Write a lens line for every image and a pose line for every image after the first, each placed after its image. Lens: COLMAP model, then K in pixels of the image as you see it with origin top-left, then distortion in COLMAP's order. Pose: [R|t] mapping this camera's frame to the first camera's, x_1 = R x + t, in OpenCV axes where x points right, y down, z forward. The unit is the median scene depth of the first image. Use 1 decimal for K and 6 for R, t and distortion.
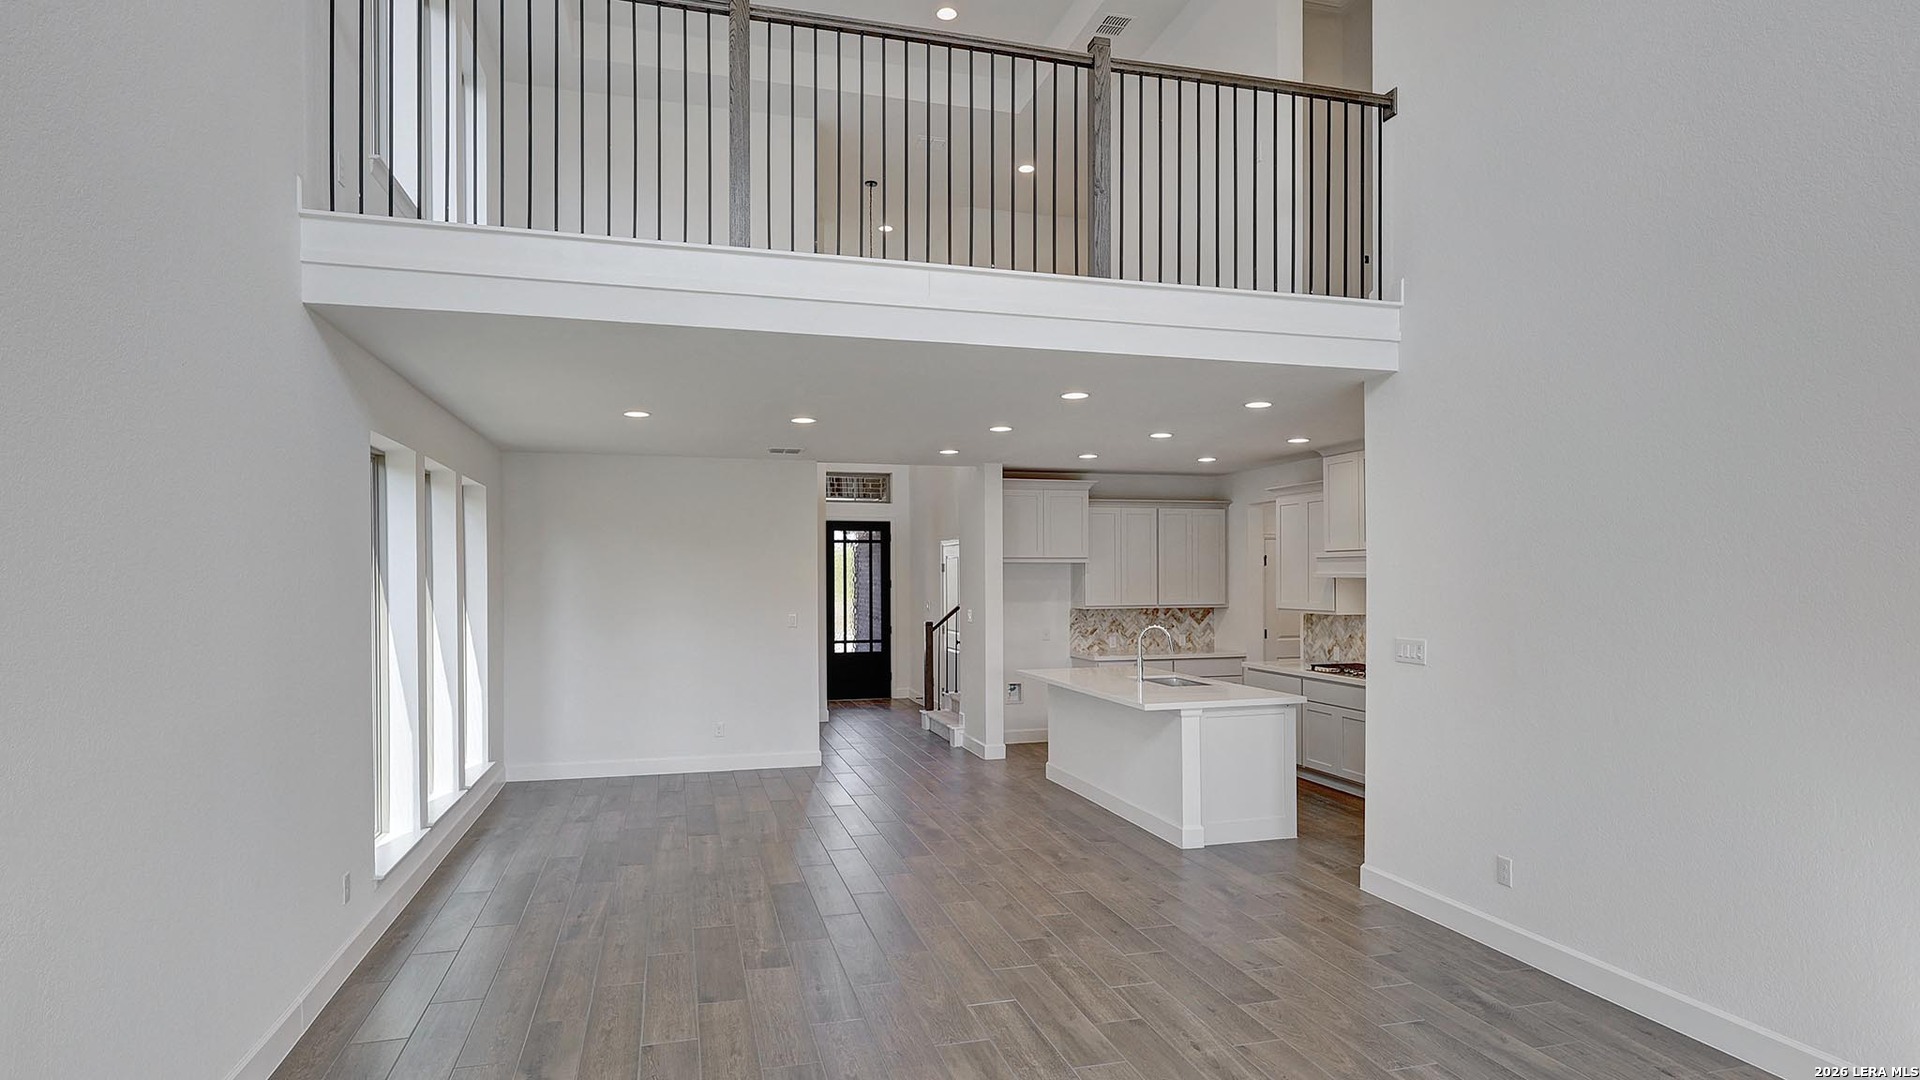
lens RADIAL K [[1020.3, 0, 960.0], [0, 1020.3, 540.0], [0, 0, 1]] dist [0.001289, 0.000158]
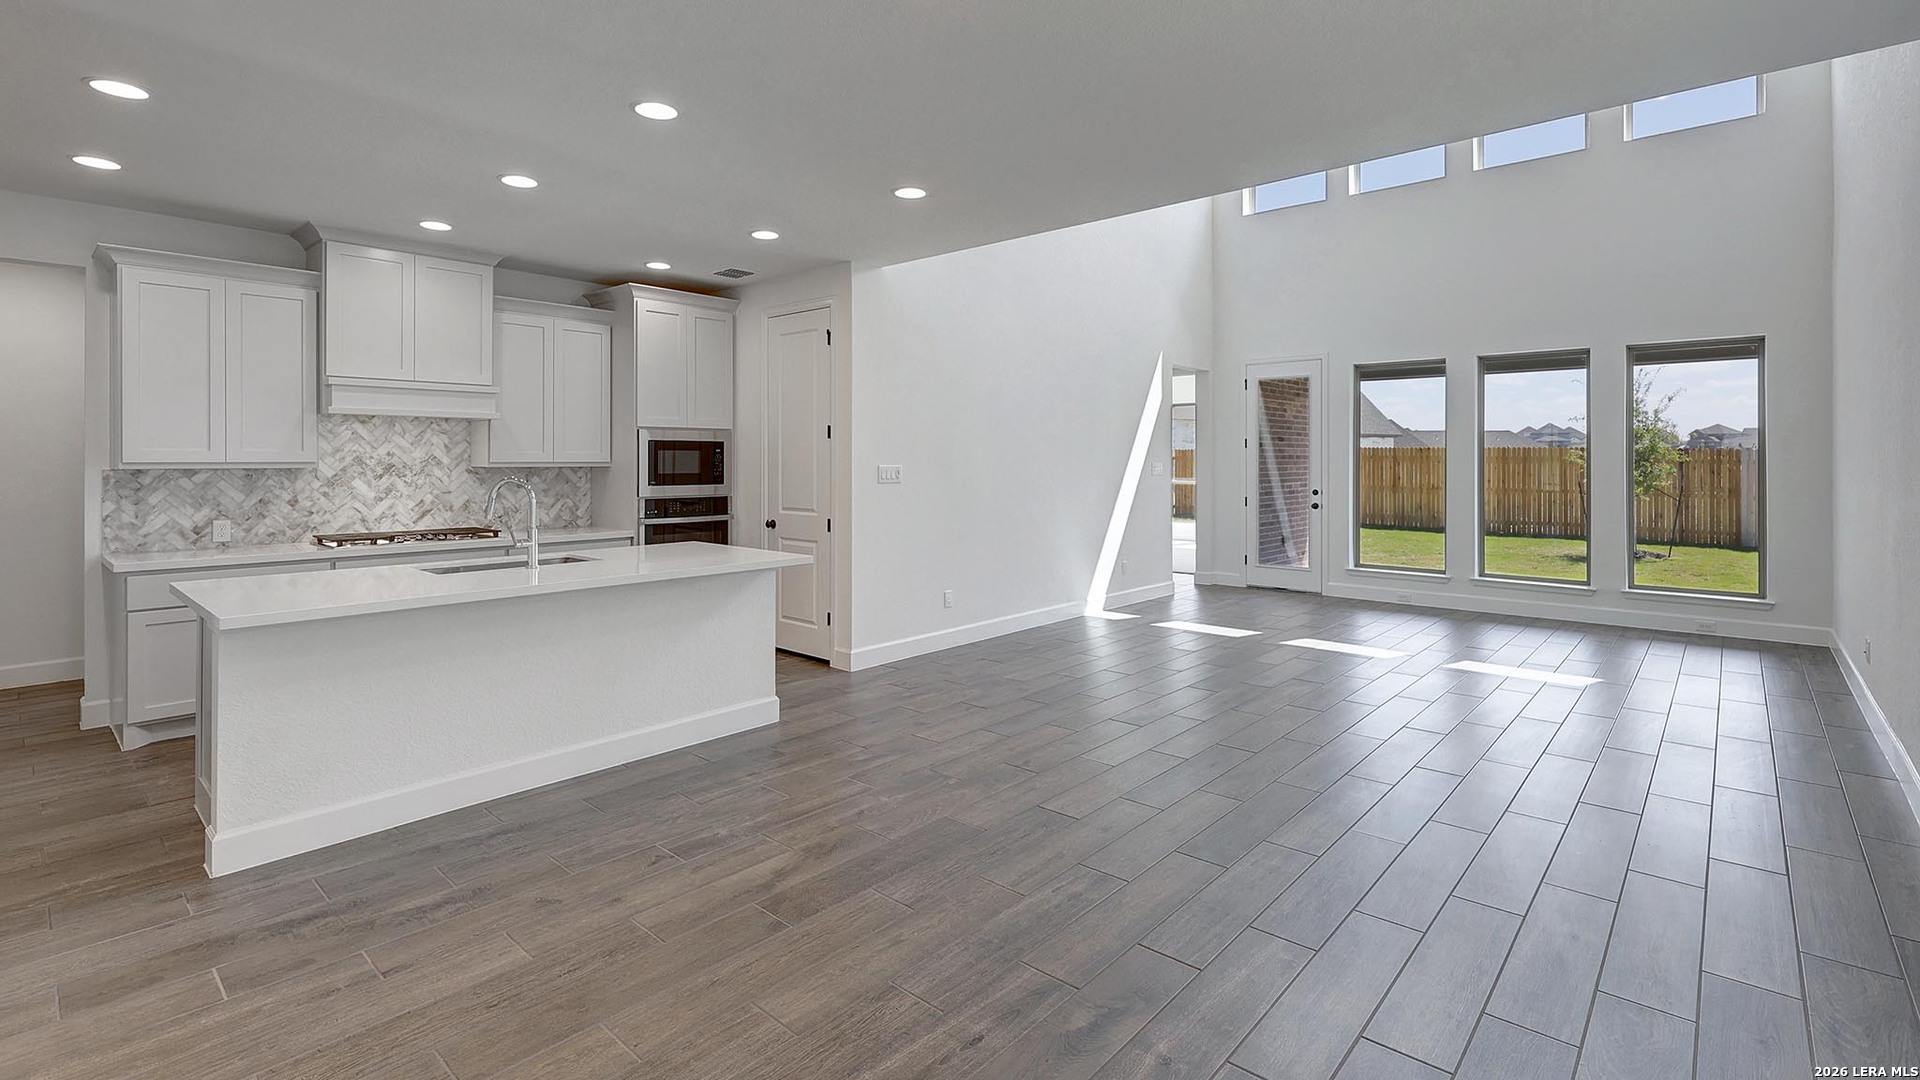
lens RADIAL K [[848.0, 0, 956.2], [0, 848.0, 500.1], [0, 0, 1]] dist [-0.000301, -0.000045]
pose [[-0.532102, -0.040434, 0.845714, -0.281804], [-0.032708, 0.999095, 0.027189, 0.052043], [-0.846048, -0.013194, -0.532943, 0.749326]]
